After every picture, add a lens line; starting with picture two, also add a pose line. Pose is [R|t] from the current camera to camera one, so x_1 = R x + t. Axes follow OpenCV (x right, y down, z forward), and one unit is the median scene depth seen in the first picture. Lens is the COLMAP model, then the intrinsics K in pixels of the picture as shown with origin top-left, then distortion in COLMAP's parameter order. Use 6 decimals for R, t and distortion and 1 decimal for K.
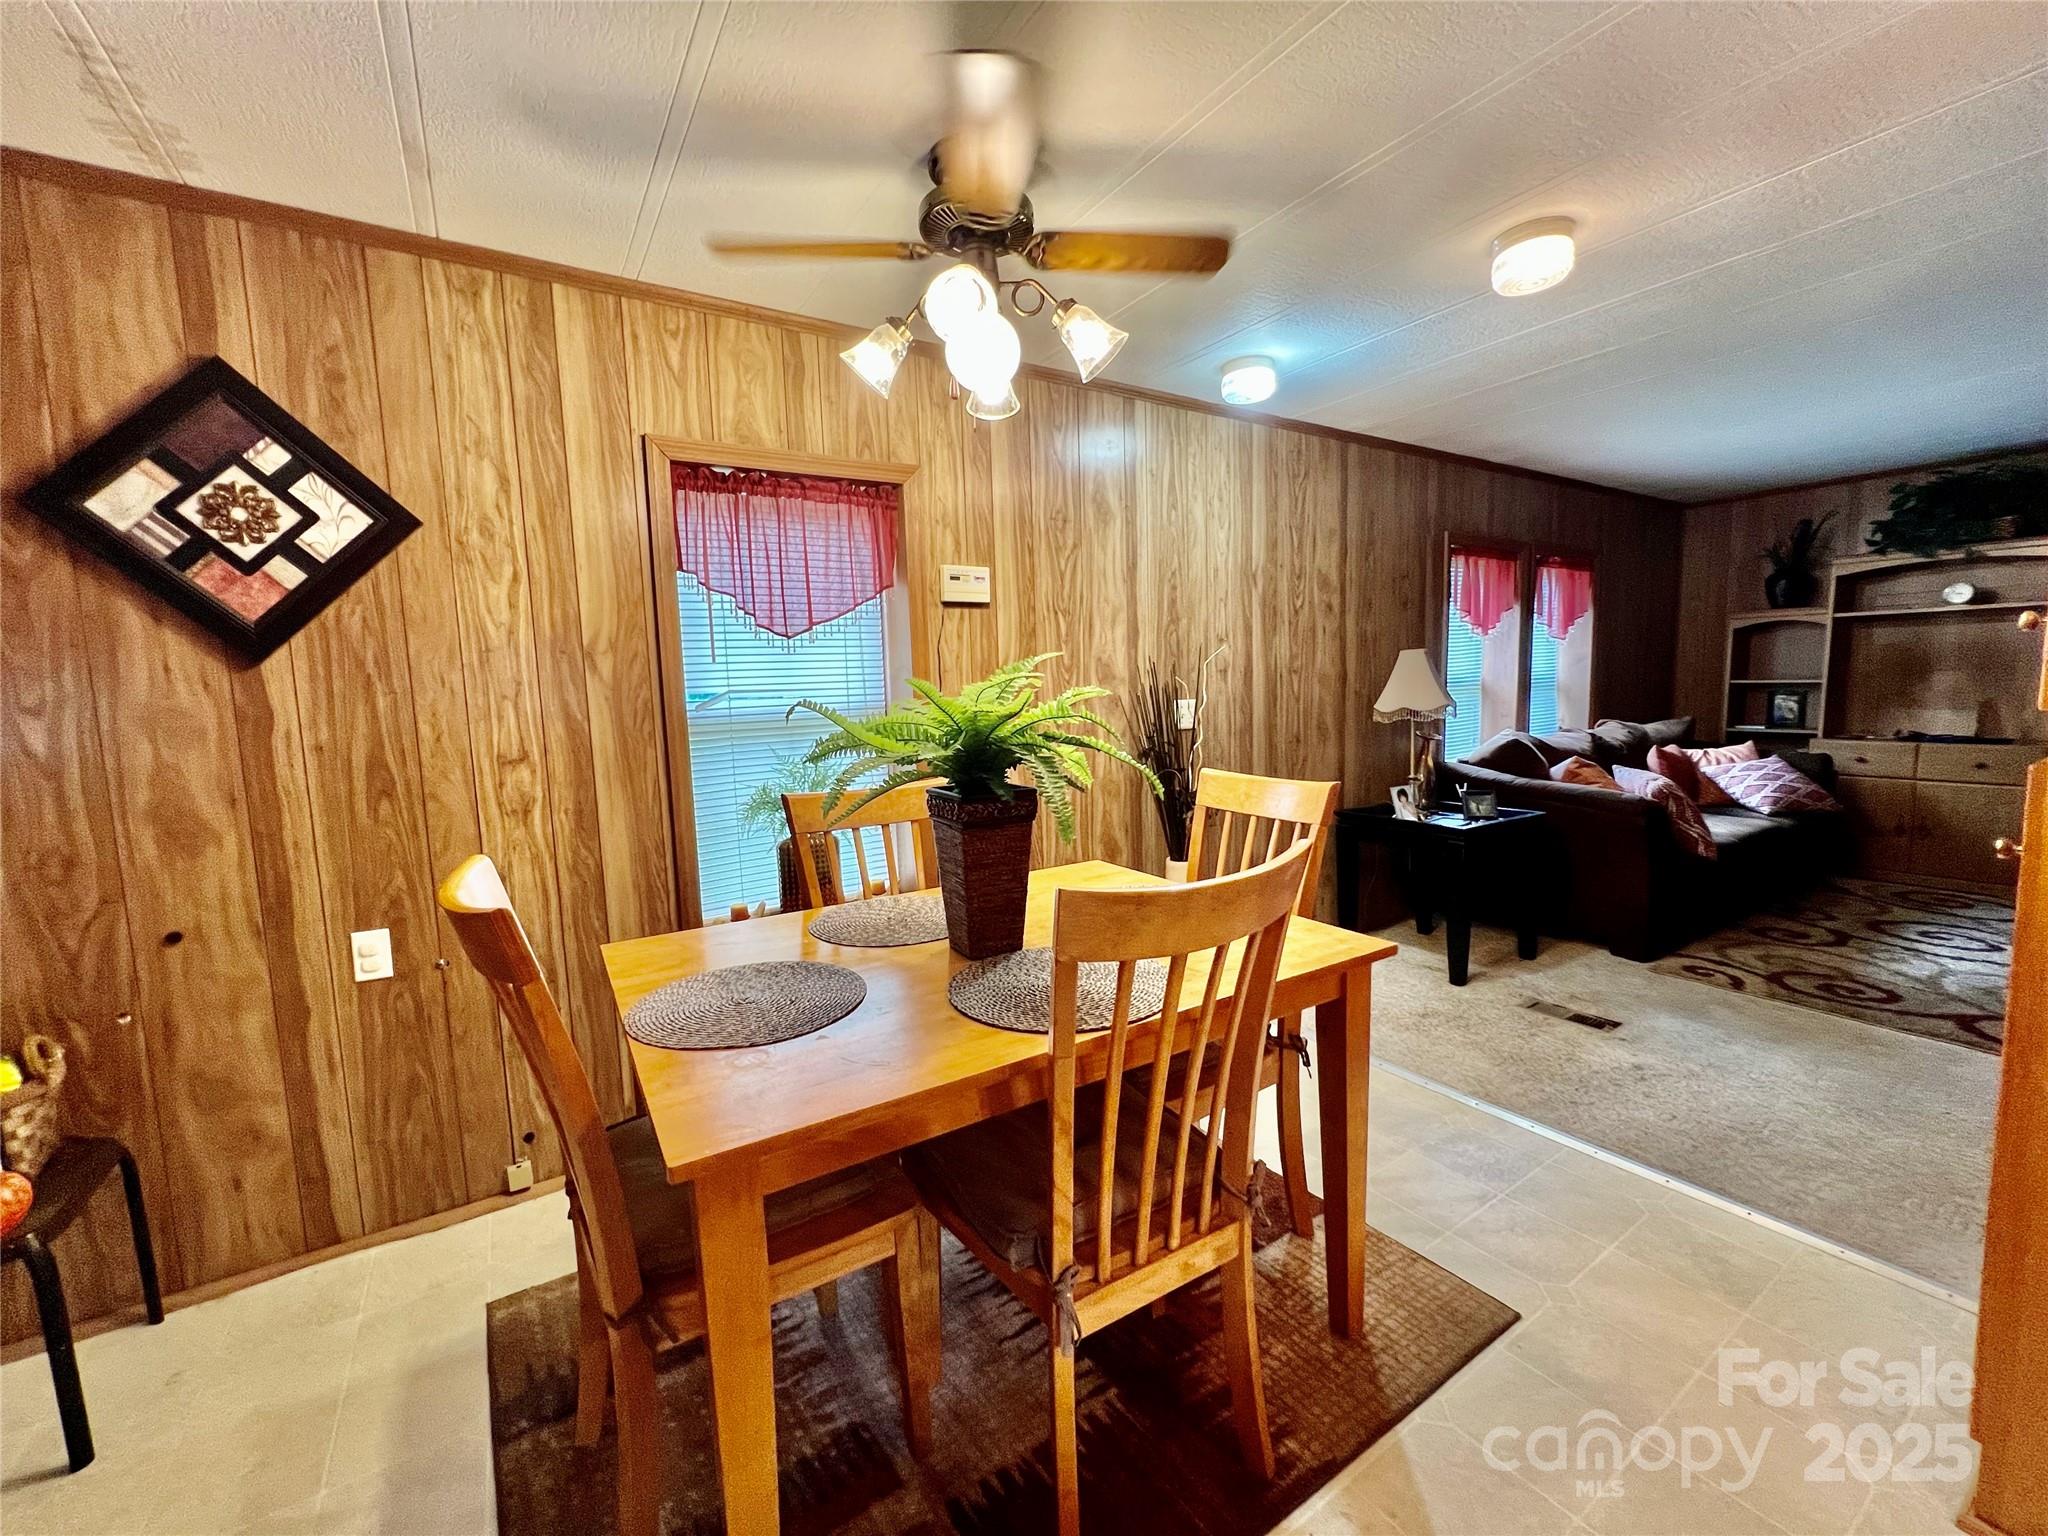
lens RADIAL K [[821.6, 0, 1022.7], [0, 821.6, 771.0], [0, 0, 1]] dist [-0.005343, 0.001494]
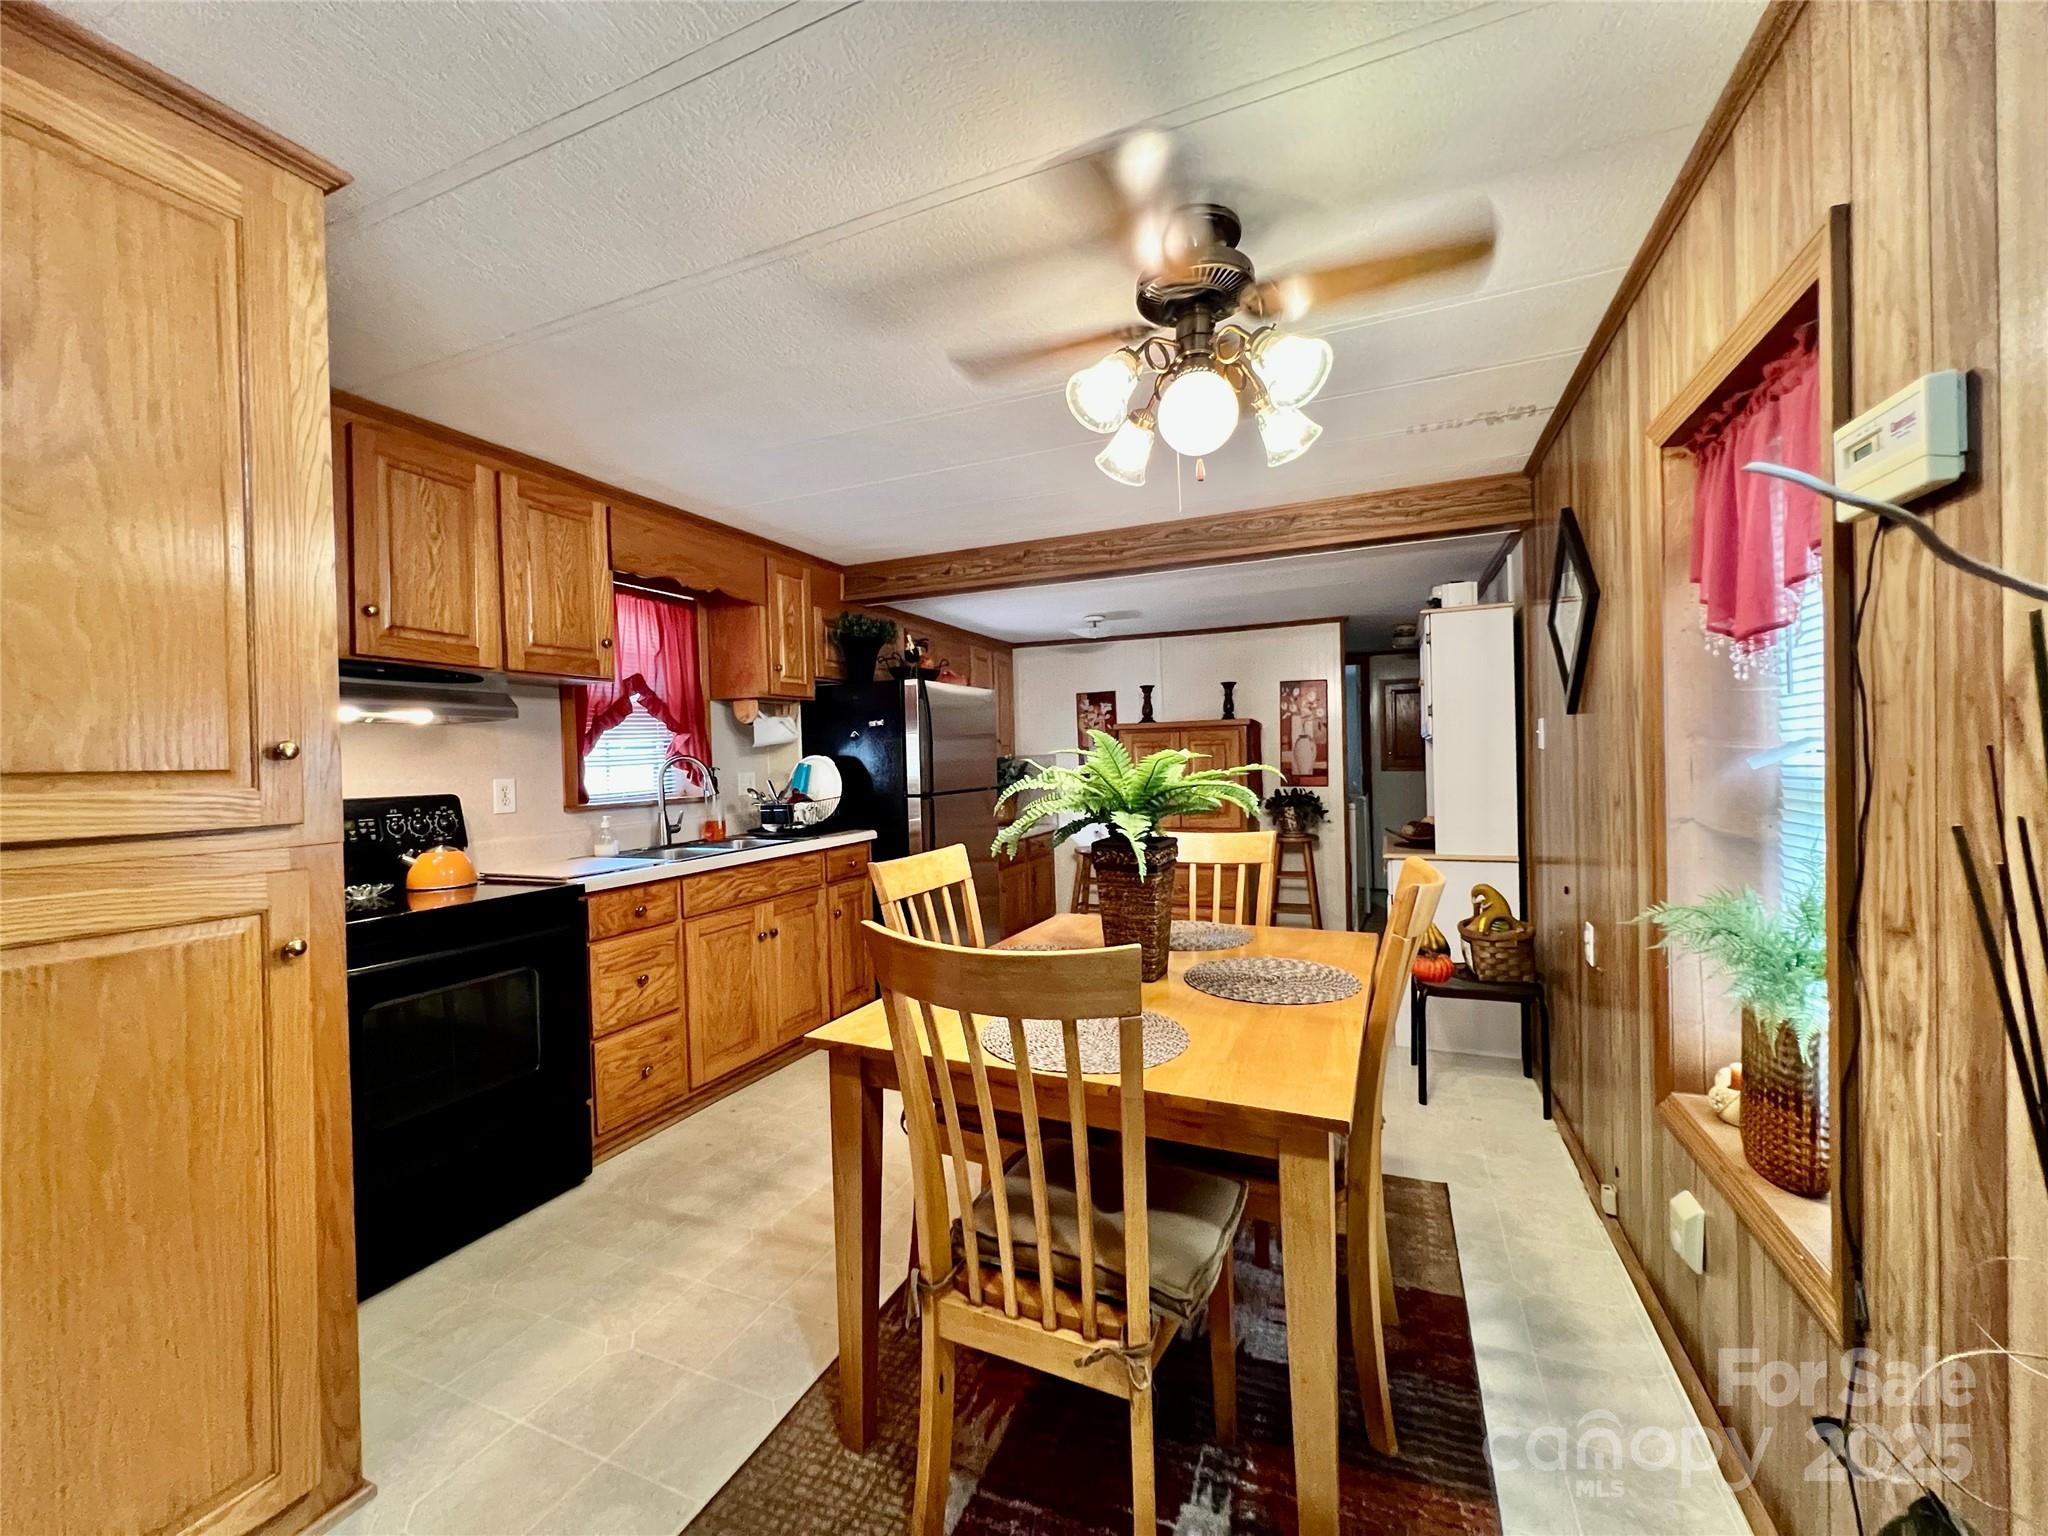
lens RADIAL K [[821.6, 0, 1025.9], [0, 821.6, 766.3], [0, 0, 1]] dist [-0.005343, 0.001494]
pose [[-0.825680, 0.059581, -0.560984, 0.359236], [-0.009077, 0.992875, 0.118810, -0.109953], [0.564066, 0.103191, -0.819256, 0.901102]]
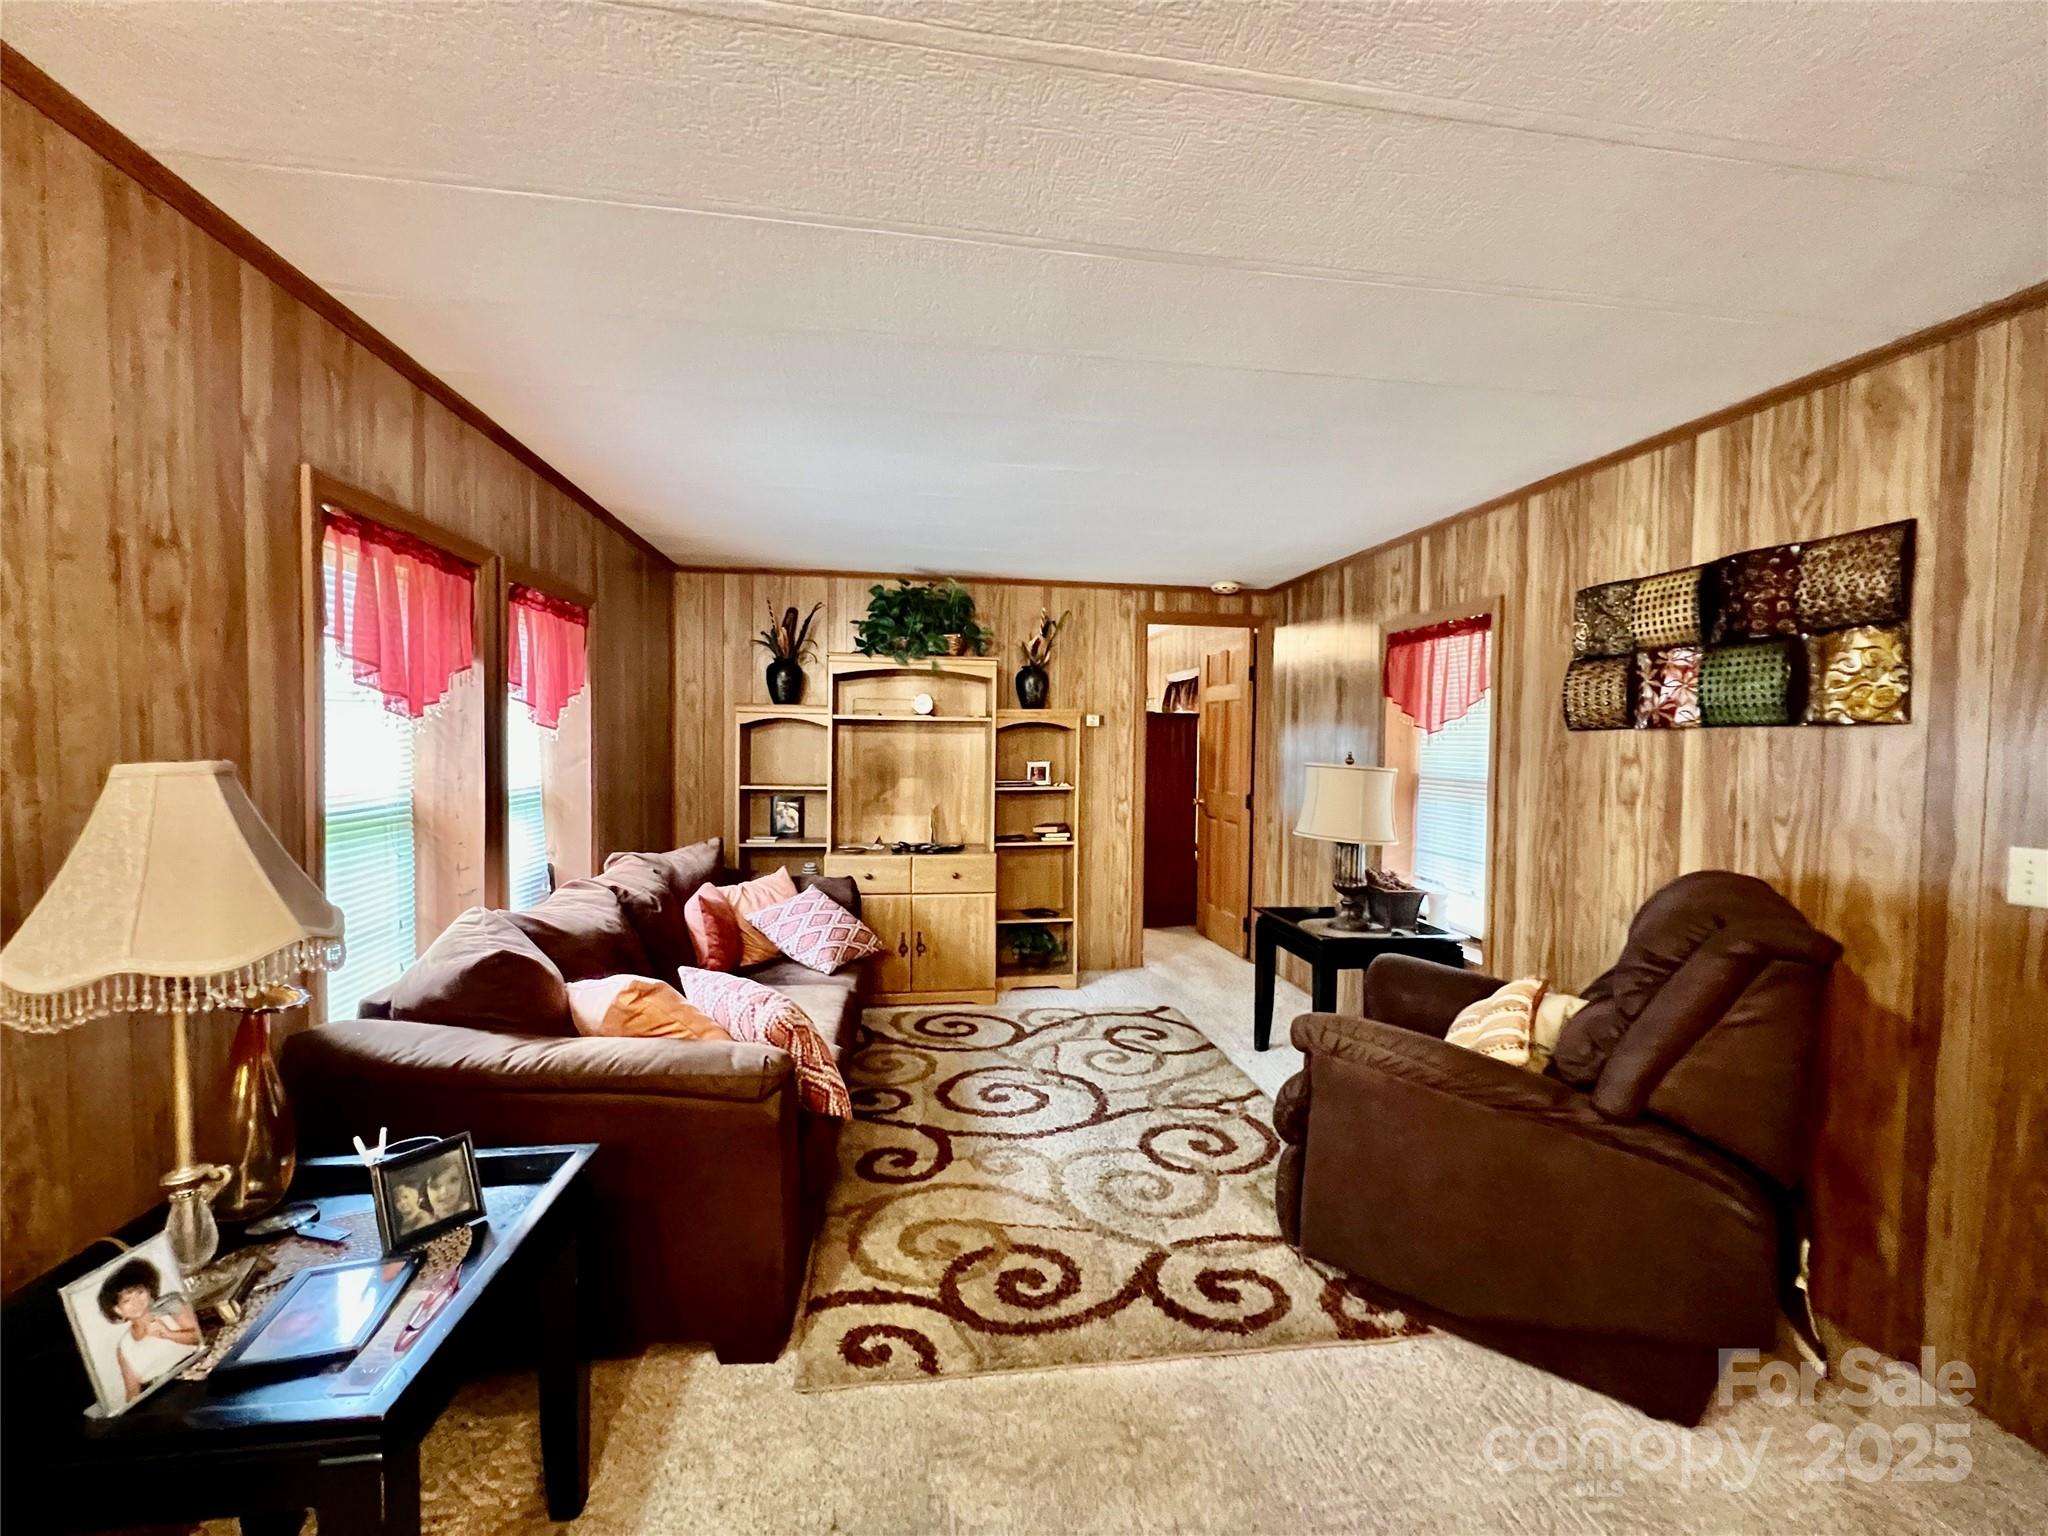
lens RADIAL K [[821.6, 0, 1023.9], [0, 821.6, 768.8], [0, 0, 1]] dist [-0.005343, 0.001494]
pose [[0.404482, 0.002320, 0.914543, 0.362736], [0.074866, 0.996557, -0.035640, -0.123986], [-0.911477, 0.082884, 0.402915, 0.654534]]
